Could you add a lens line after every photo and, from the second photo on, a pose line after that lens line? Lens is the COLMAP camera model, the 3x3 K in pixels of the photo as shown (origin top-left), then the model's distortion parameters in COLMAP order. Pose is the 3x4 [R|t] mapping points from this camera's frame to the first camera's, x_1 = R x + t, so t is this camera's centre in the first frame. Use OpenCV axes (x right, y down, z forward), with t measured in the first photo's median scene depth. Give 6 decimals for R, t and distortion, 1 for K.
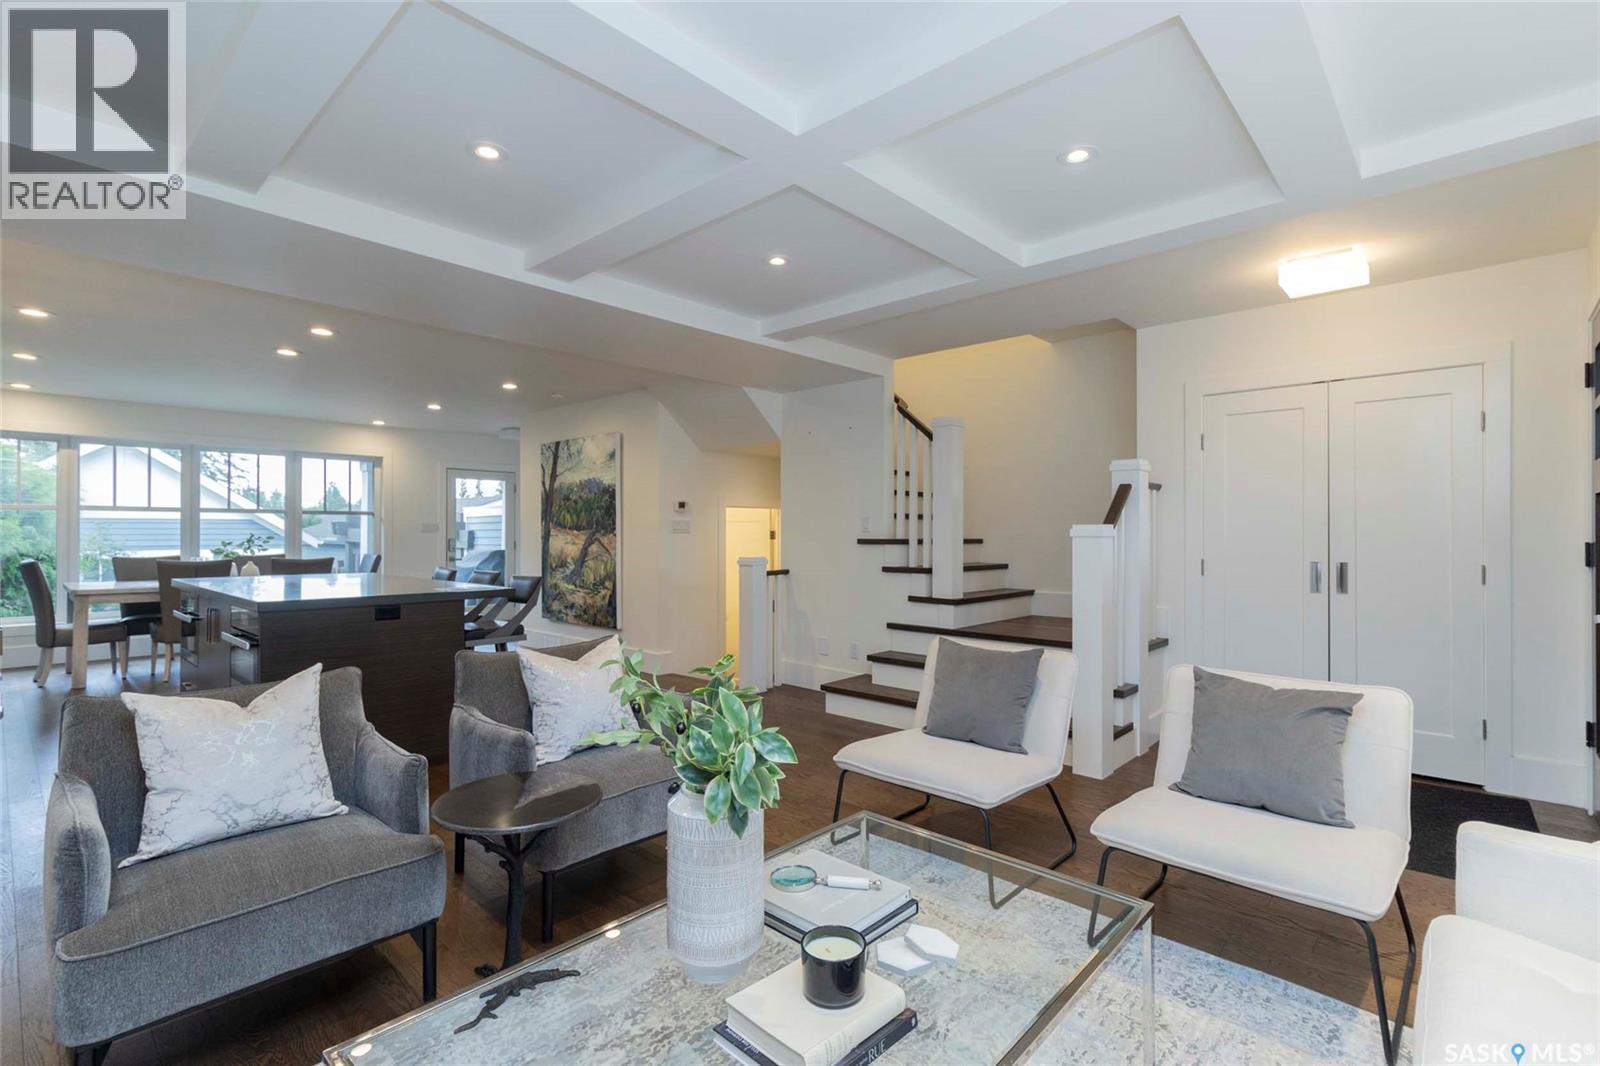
lens RADIAL K [[740.9, 0, 810.4], [0, 740.9, 532.5], [0, 0, 1]] dist [0.011354, -0.000133]
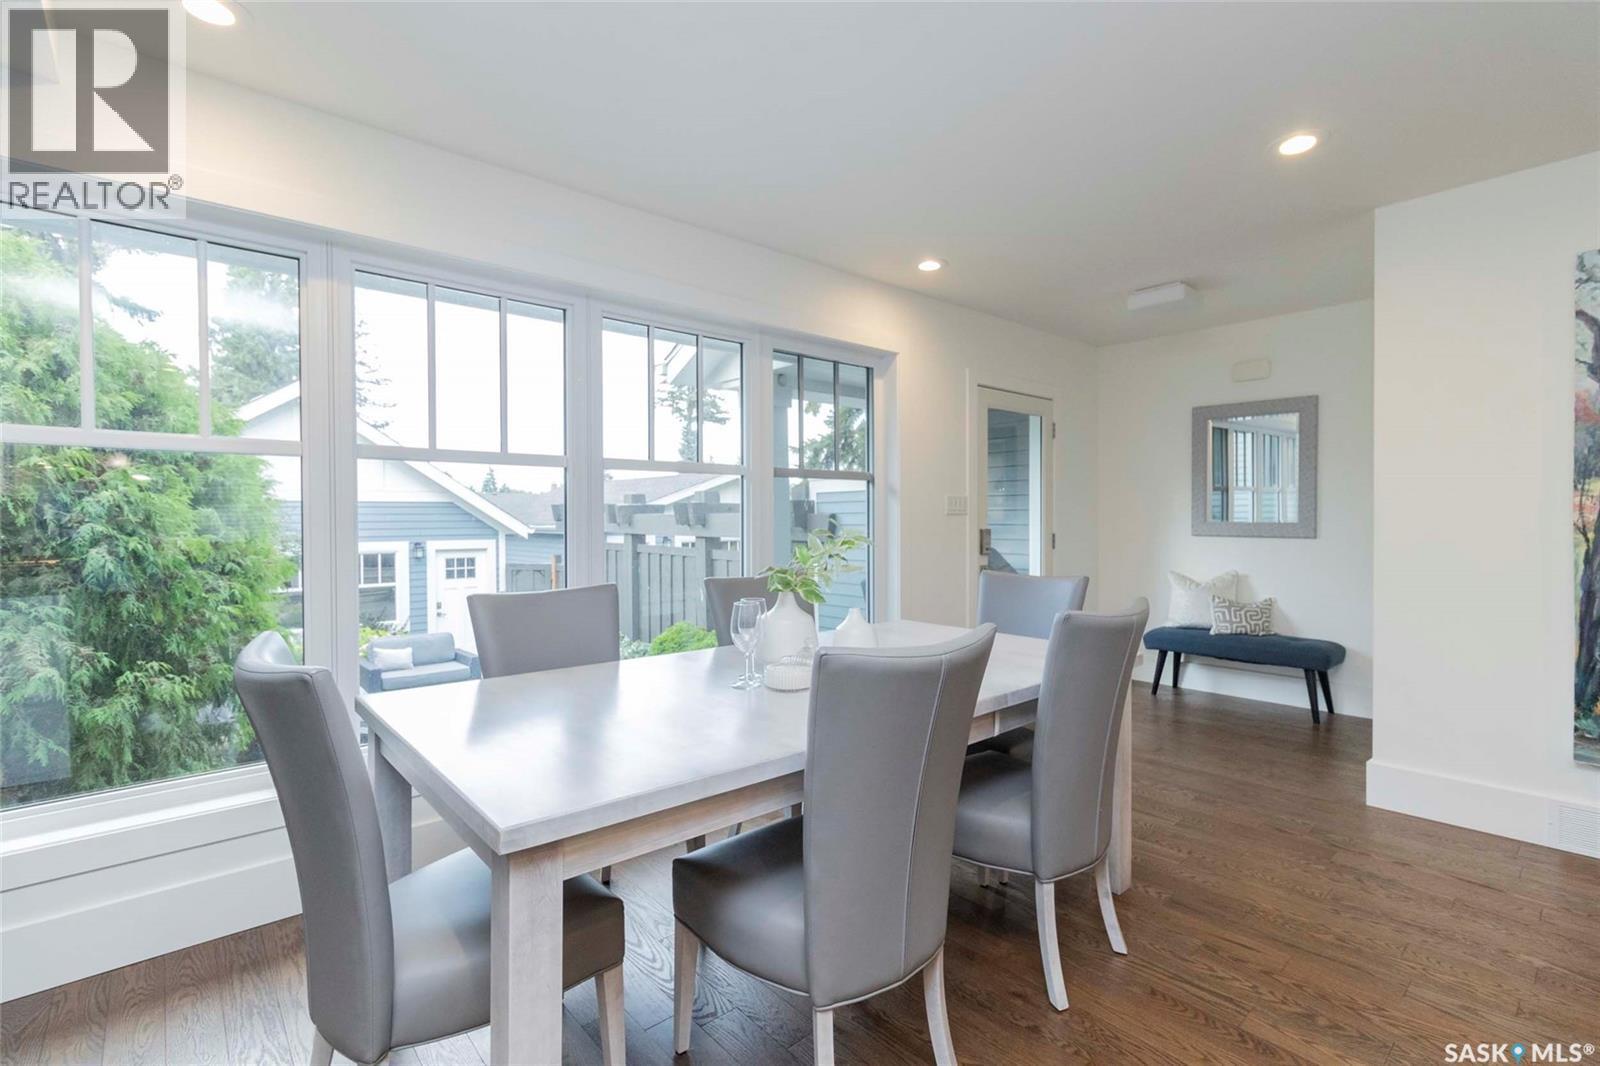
lens RADIAL K [[740.9, 0, 796.6], [0, 740.9, 527.2], [0, 0, 1]] dist [0.011354, -0.000133]
pose [[0.992921, -0.003057, -0.118736, -0.591689], [0.004872, 0.999876, 0.015000, -0.001023], [0.118676, -0.015472, 0.992813, 0.551677]]
